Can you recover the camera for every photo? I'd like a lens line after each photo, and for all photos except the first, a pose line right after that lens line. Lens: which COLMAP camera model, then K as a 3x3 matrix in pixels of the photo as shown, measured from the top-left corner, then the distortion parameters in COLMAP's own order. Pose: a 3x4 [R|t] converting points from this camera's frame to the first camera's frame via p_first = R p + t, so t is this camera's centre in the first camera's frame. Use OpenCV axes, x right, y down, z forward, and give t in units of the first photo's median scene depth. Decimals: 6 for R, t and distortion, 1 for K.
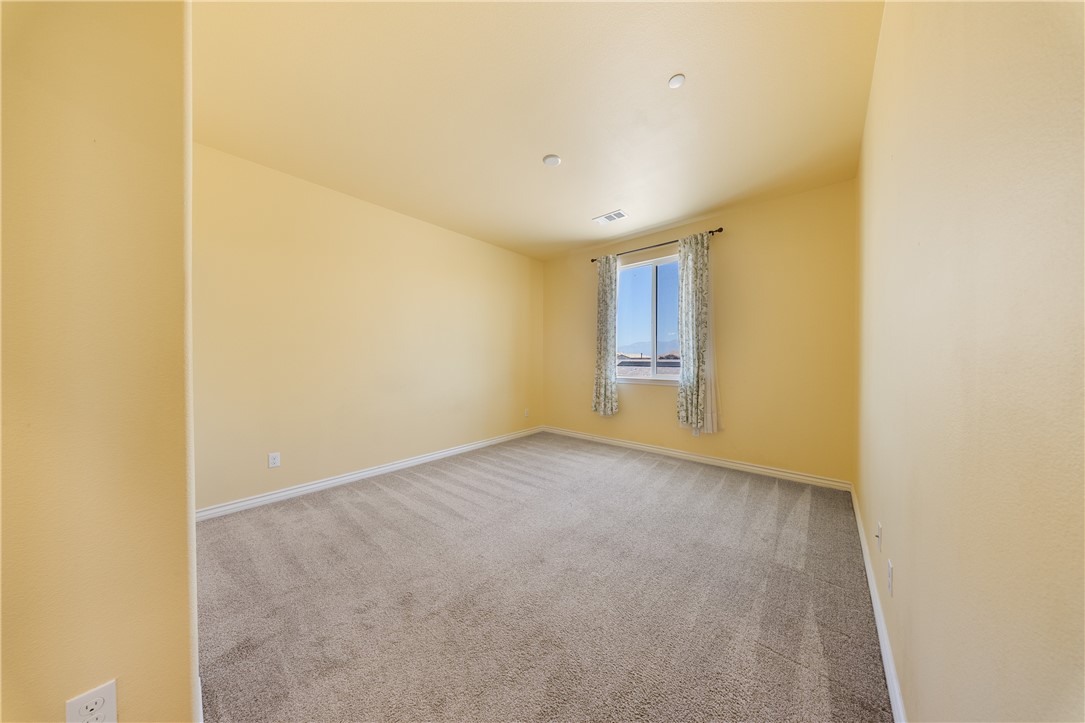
lens RADIAL K [[325.1, 0, 544.5], [0, 325.1, 358.1], [0, 0, 1]] dist [-0.000425, -0.000428]
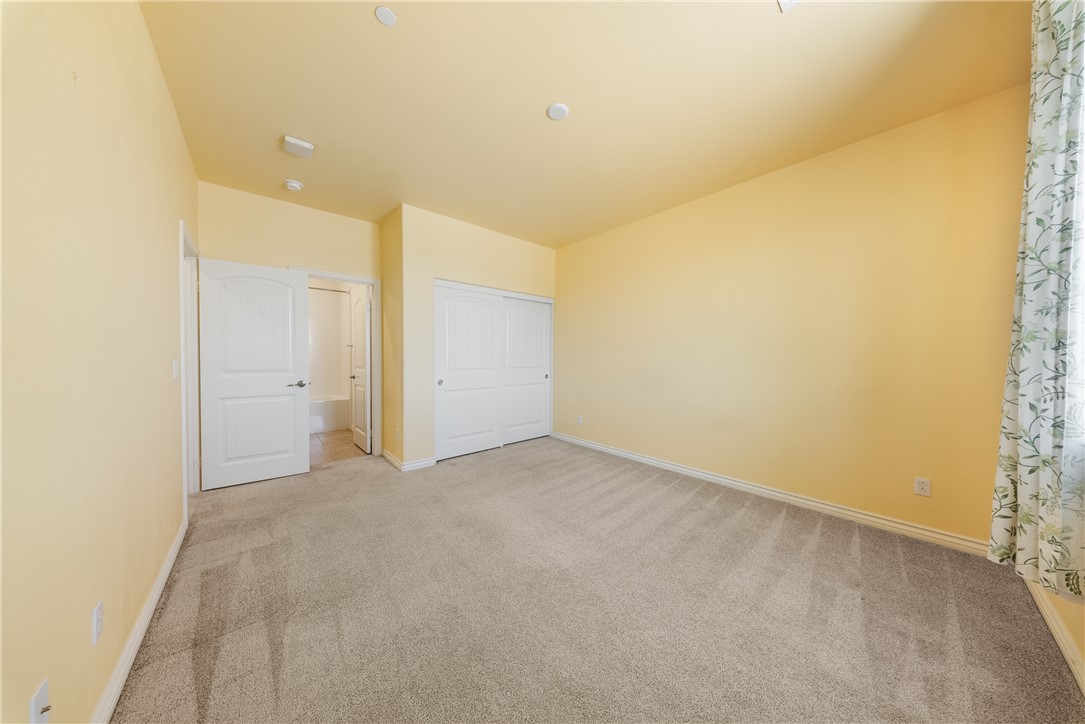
lens RADIAL K [[325.1, 0, 544.8], [0, 325.1, 360.0], [0, 0, 1]] dist [-0.000425, -0.000428]
pose [[-0.136639, 0.011023, -0.990560, 0.651463], [-0.007182, 0.999901, 0.012118, 0.000743], [0.990595, 0.008770, -0.136547, 0.855540]]
